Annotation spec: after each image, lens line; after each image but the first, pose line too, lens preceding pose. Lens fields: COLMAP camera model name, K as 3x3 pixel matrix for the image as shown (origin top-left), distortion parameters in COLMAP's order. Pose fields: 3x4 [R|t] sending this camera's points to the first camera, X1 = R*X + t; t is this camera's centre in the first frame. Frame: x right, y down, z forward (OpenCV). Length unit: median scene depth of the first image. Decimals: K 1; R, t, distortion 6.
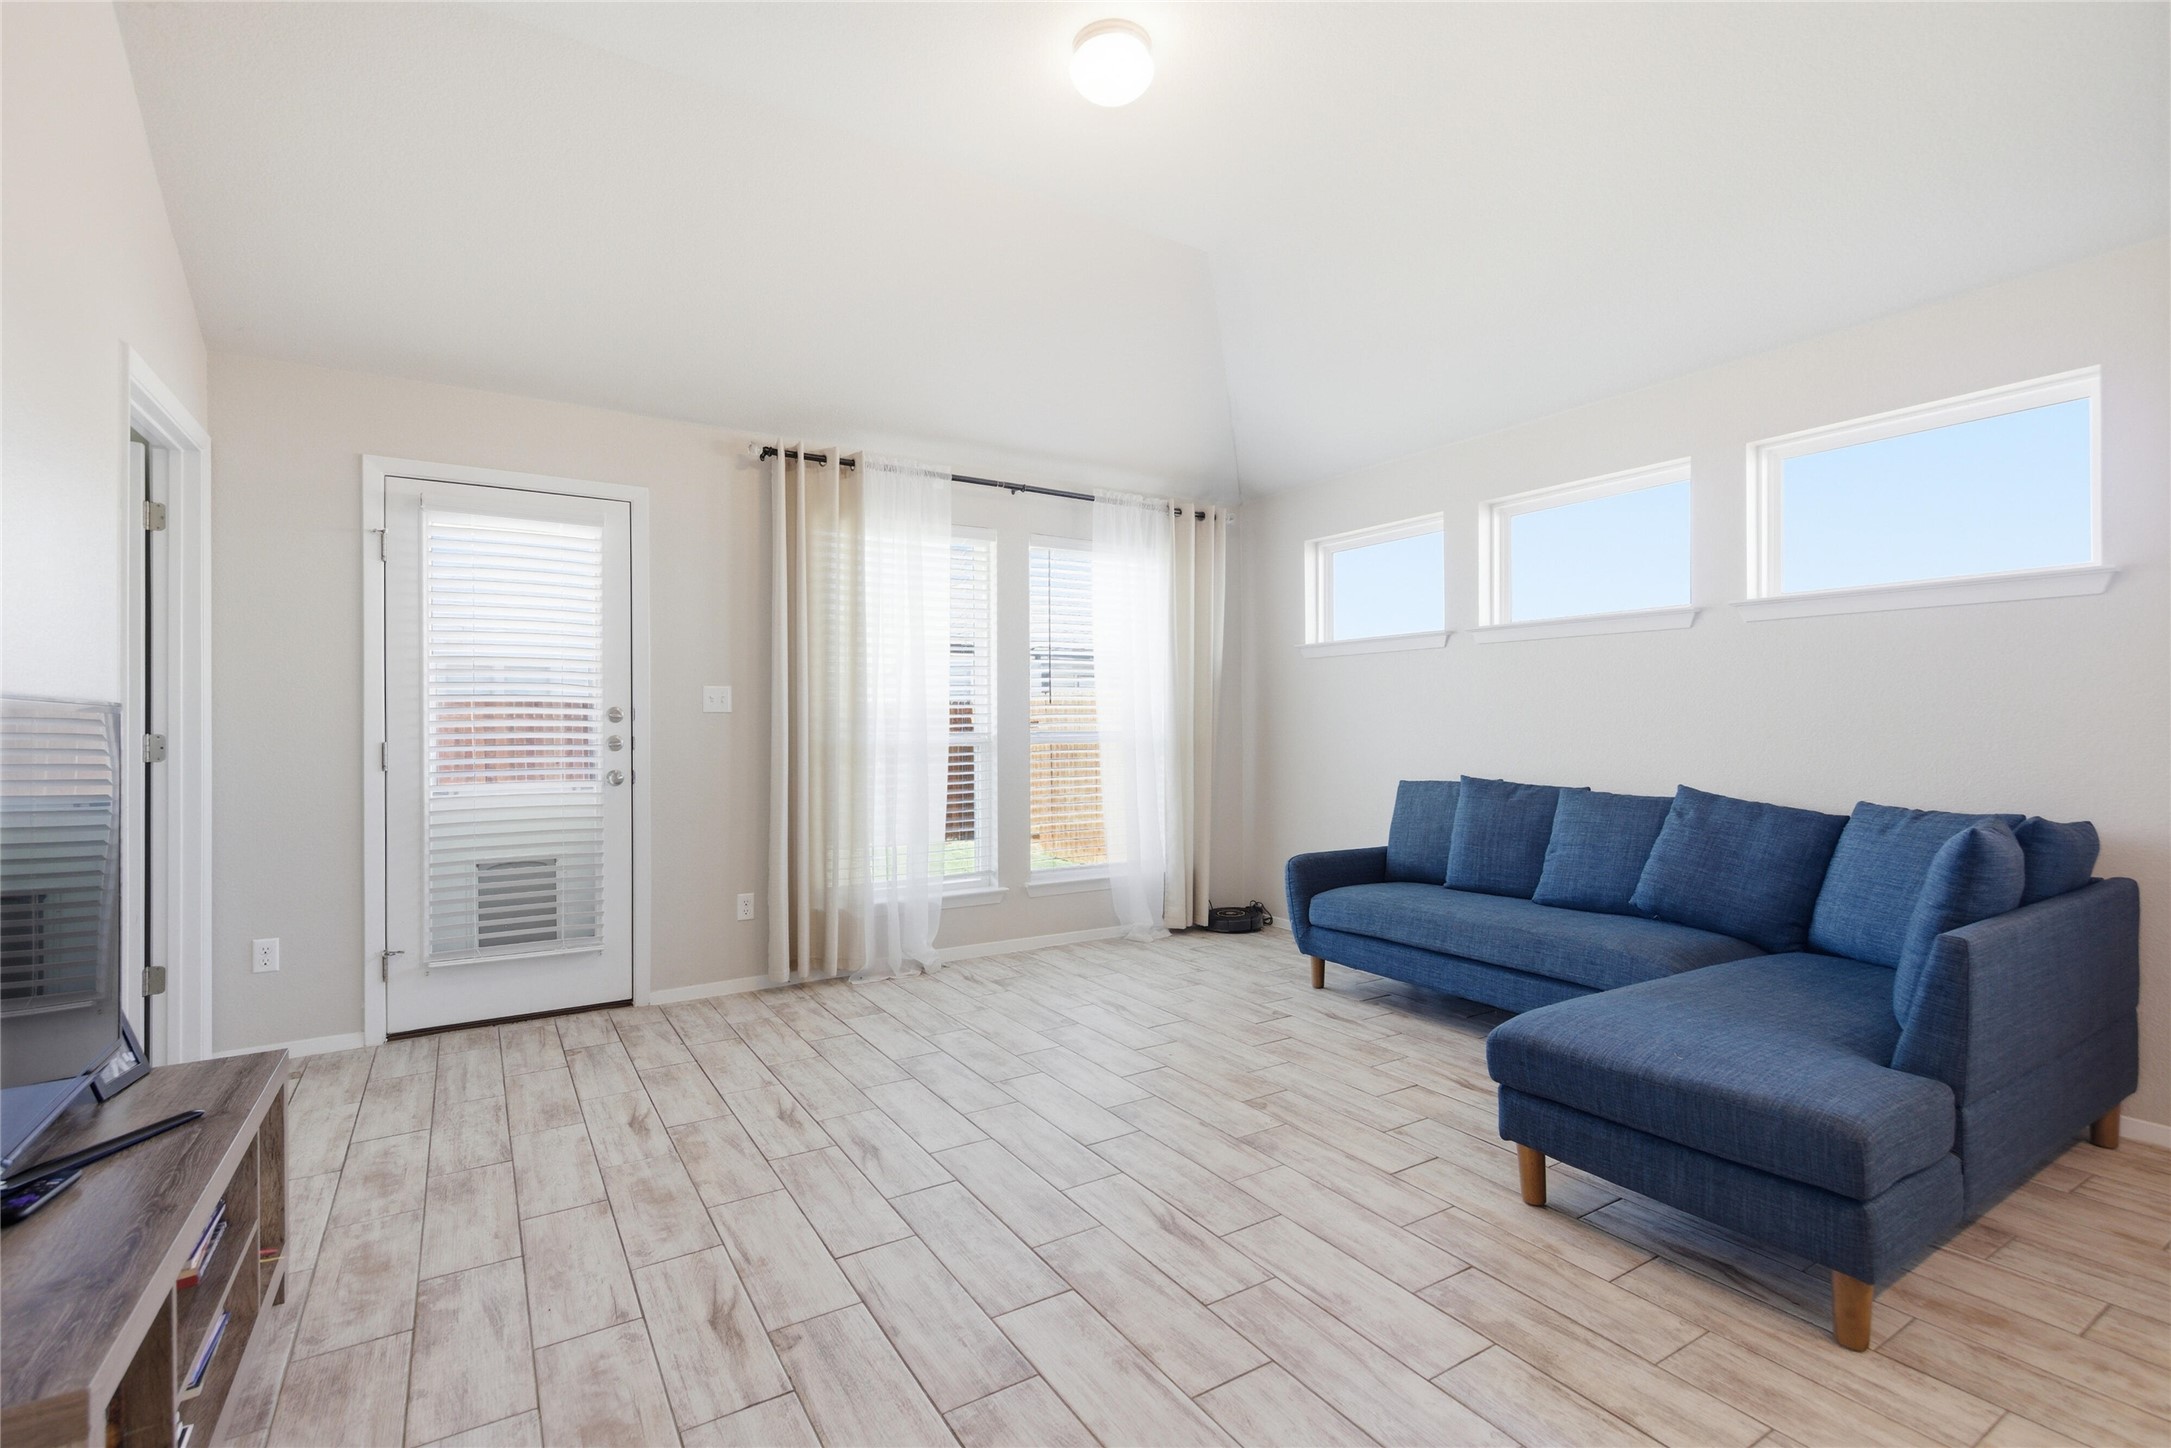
lens RADIAL K [[967.7, 0, 1082.0], [0, 967.7, 723.1], [0, 0, 1]] dist [0.011037, -0.002177]
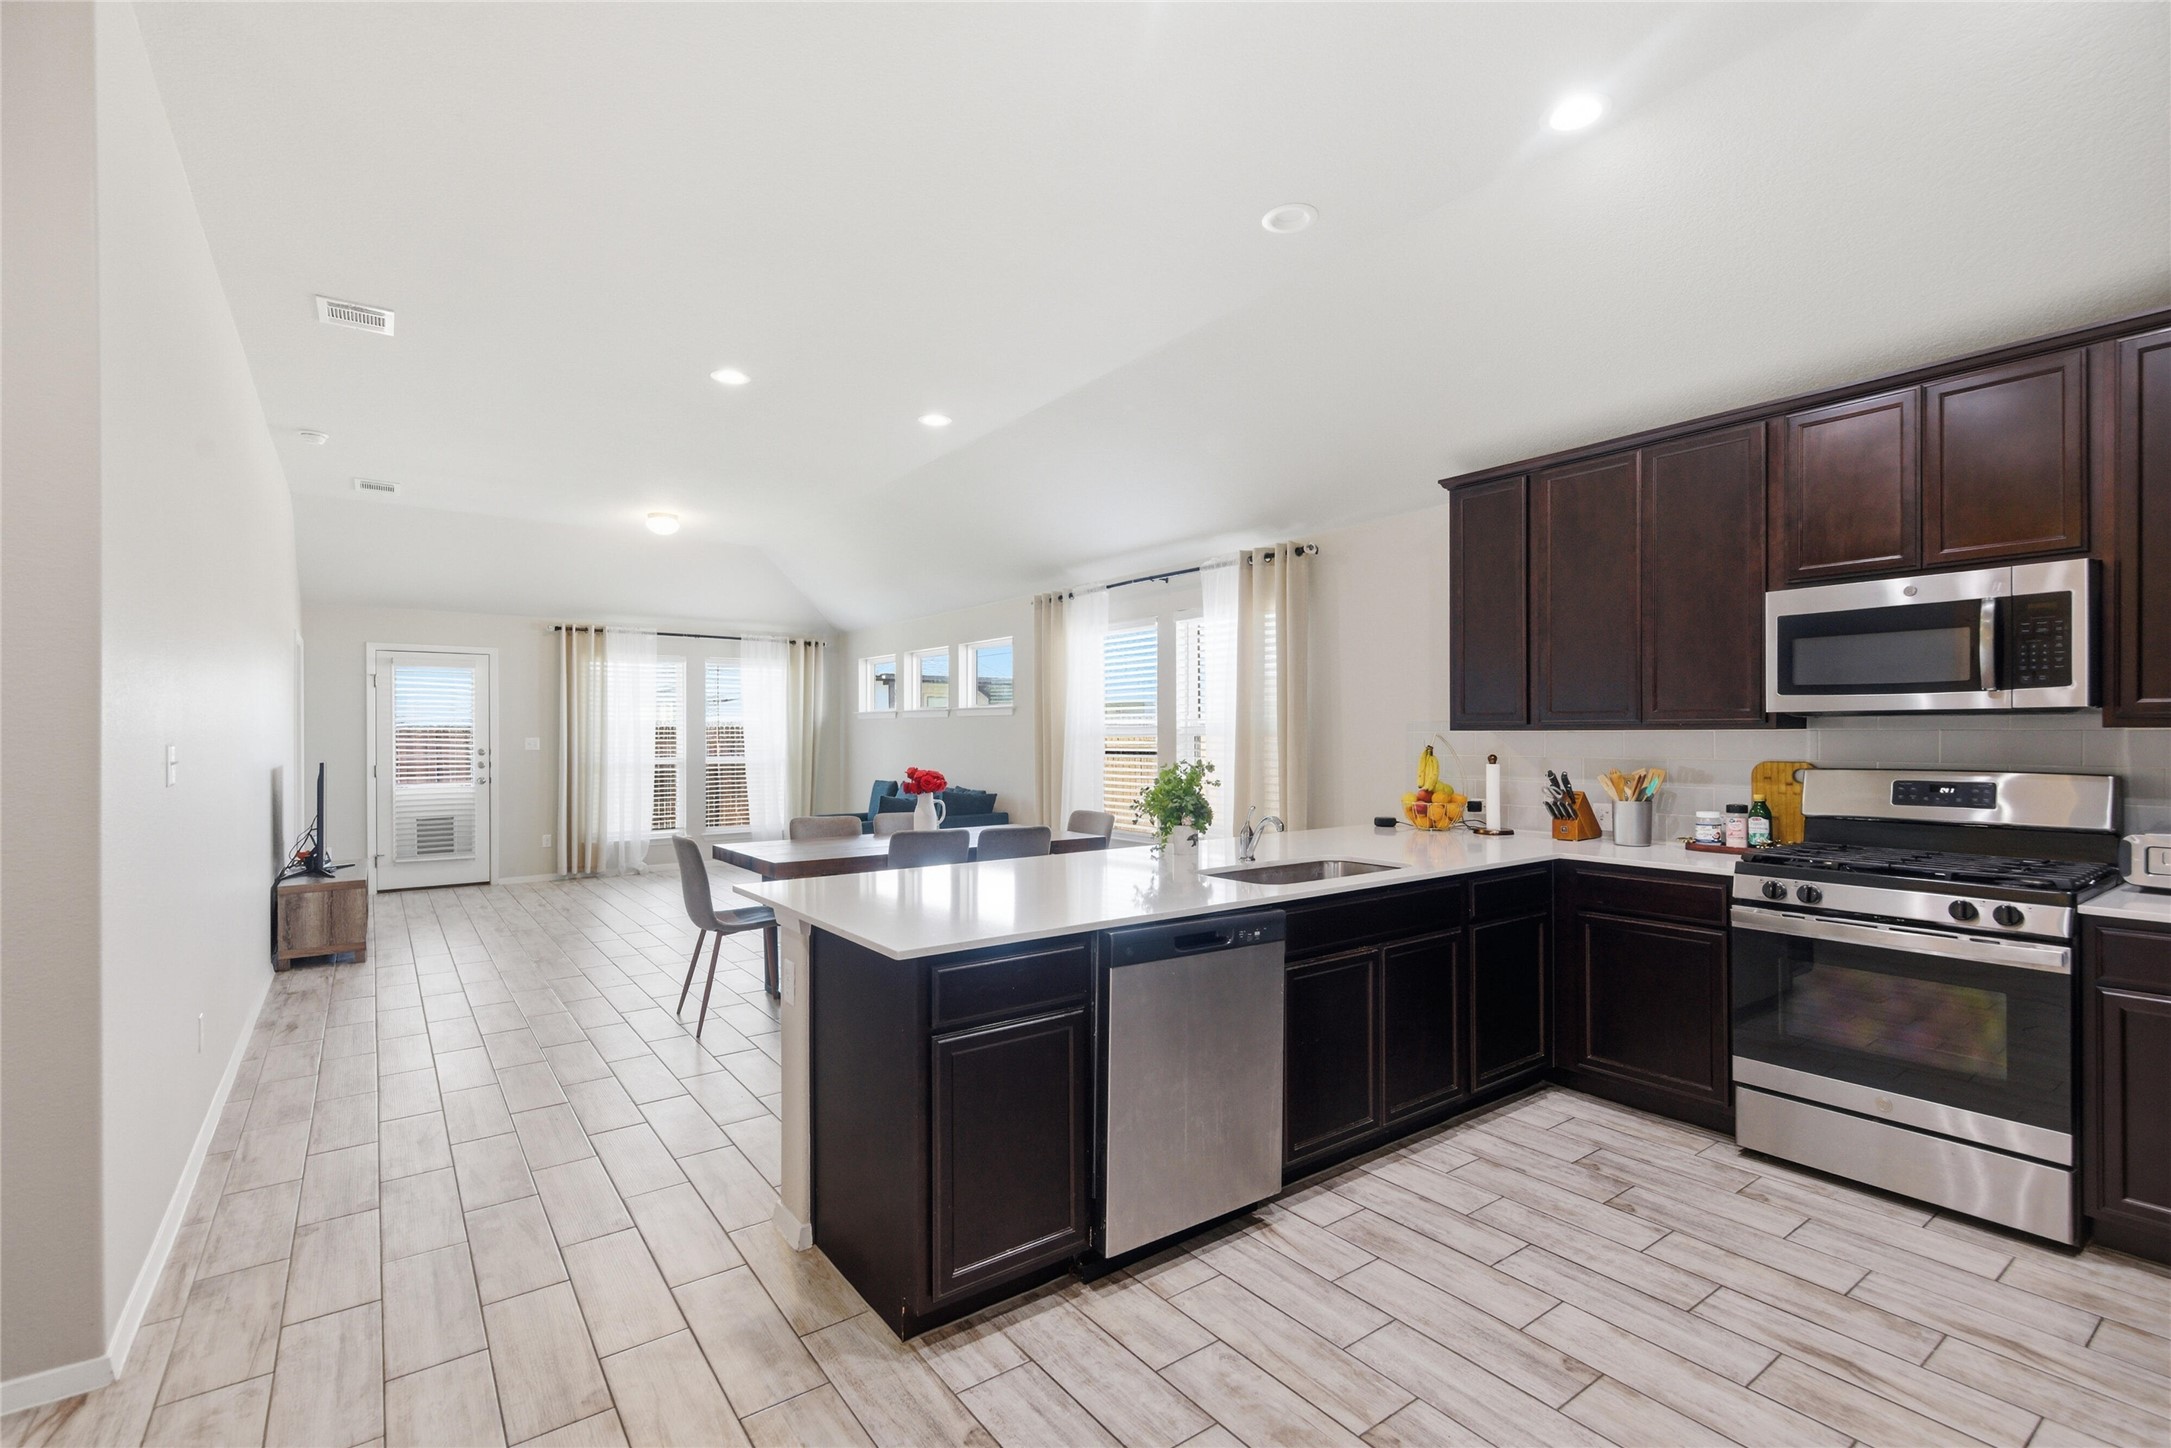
lens RADIAL K [[967.7, 0, 1081.9], [0, 967.7, 739.5], [0, 0, 1]] dist [0.011037, -0.002177]
pose [[0.997544, 0.002963, 0.069981, 0.681590], [-0.003548, 0.999960, 0.008234, -0.056464], [-0.069954, -0.008462, 0.997514, -1.217938]]
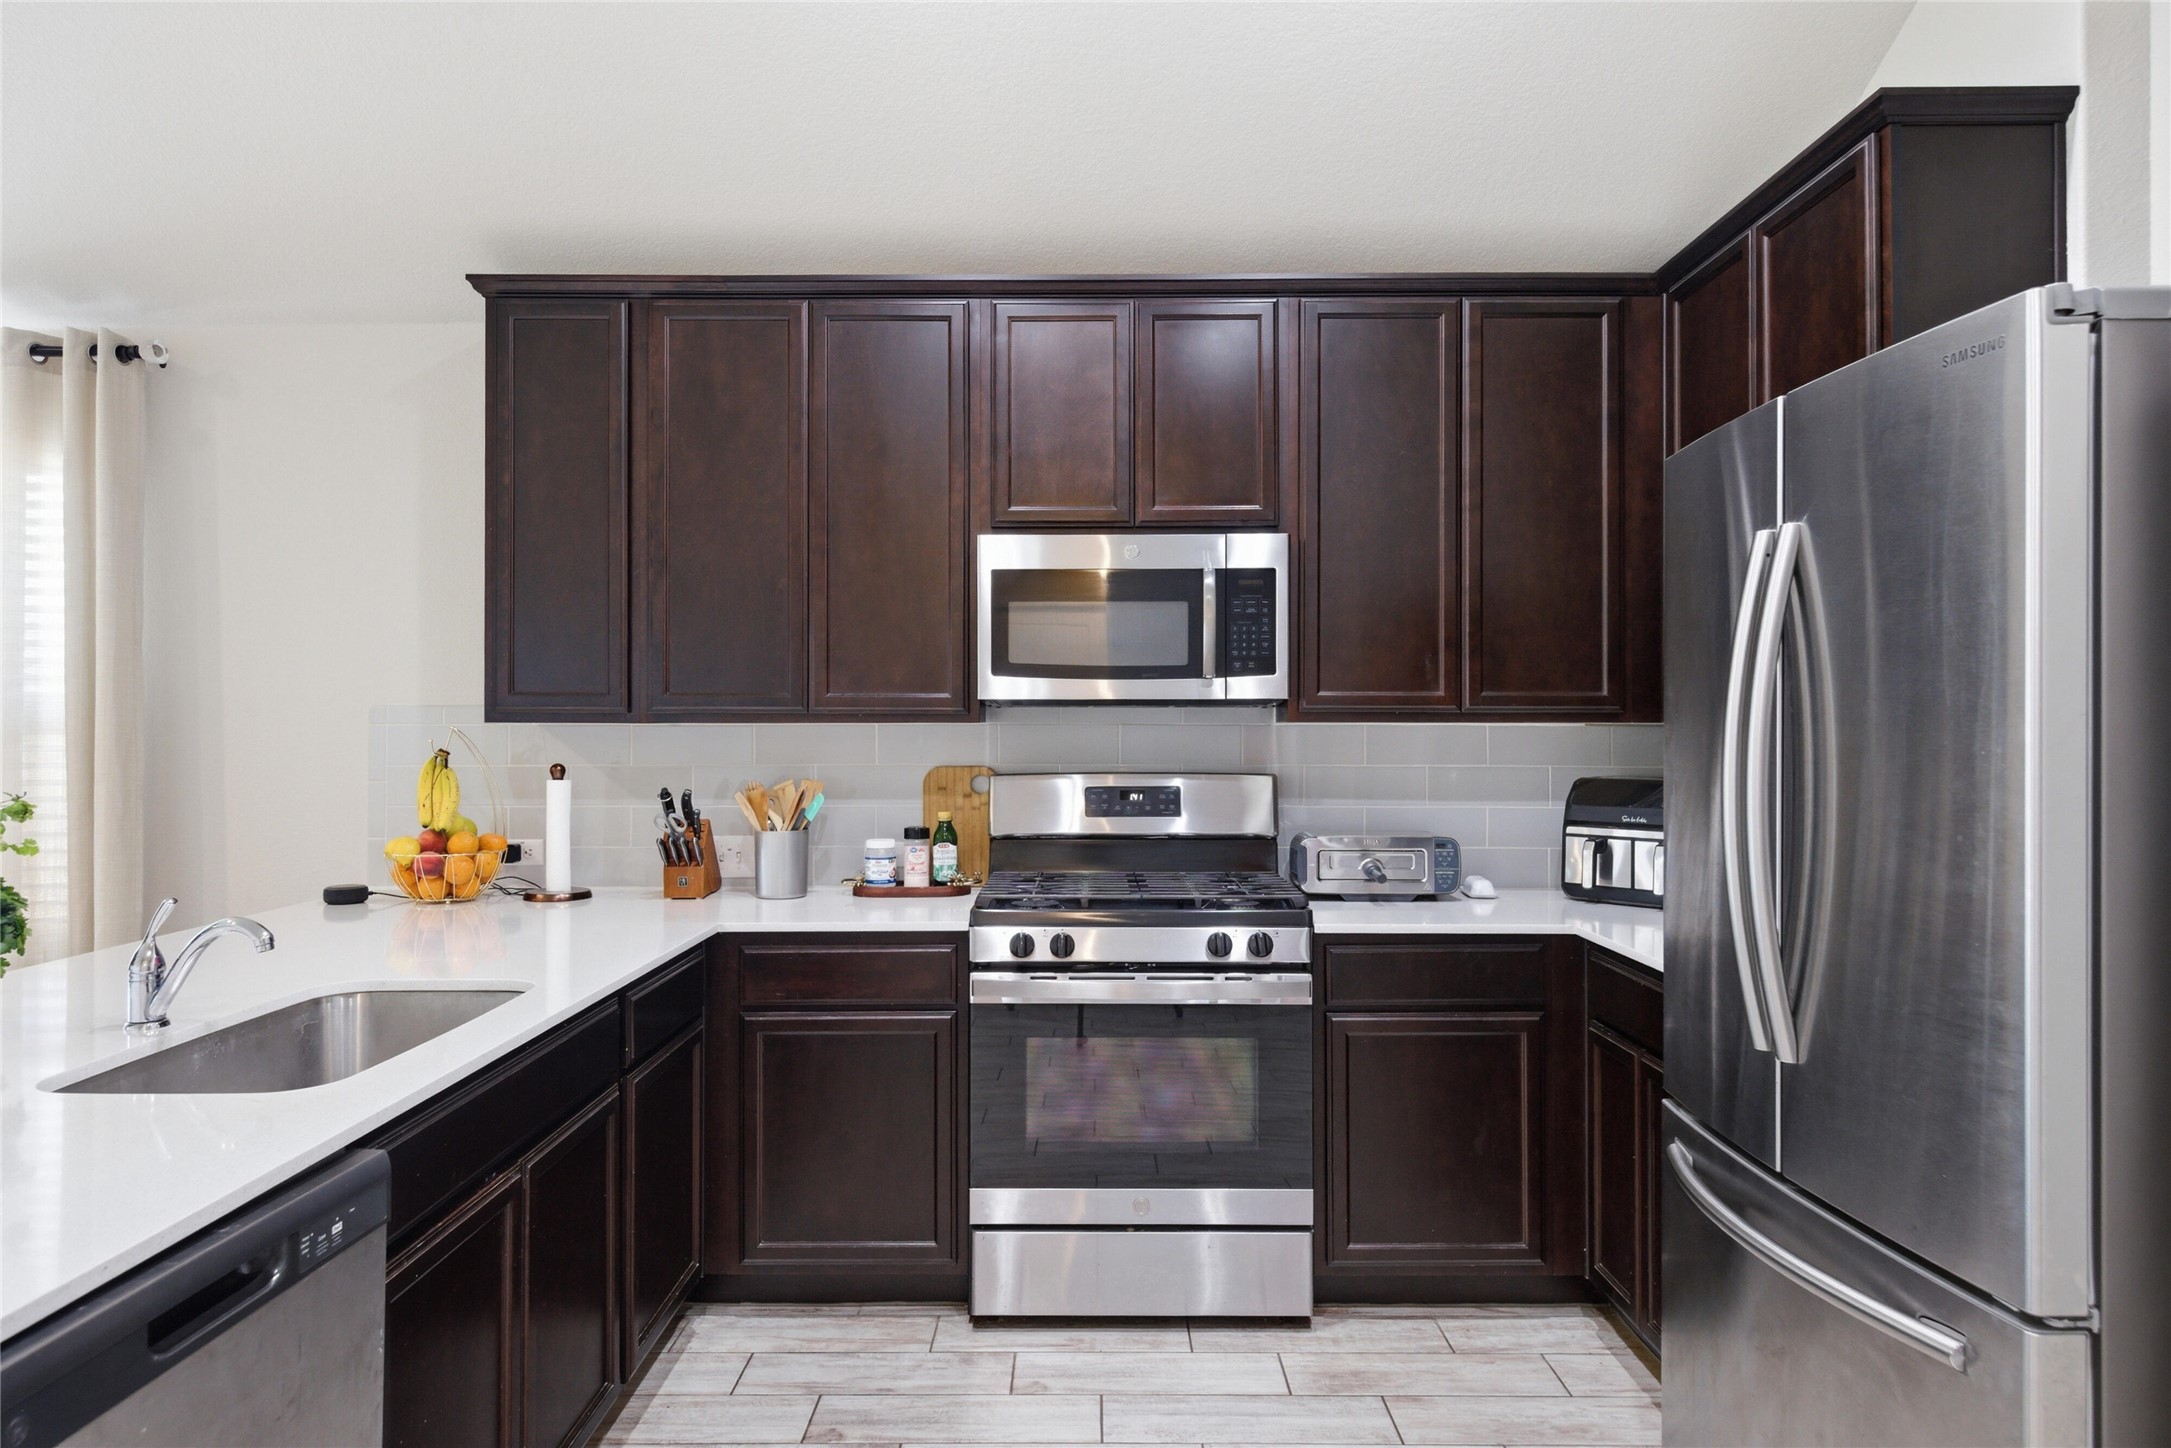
lens RADIAL K [[1373.0, 0, 1083.5], [0, 1373.0, 715.8], [0, 0, 1]] dist [0.021022, -0.008913]
pose [[0.538777, 0.010482, 0.842383, 0.643626], [-0.004442, 0.999944, -0.009601, -0.056652], [-0.842437, 0.001431, 0.538793, -0.981628]]
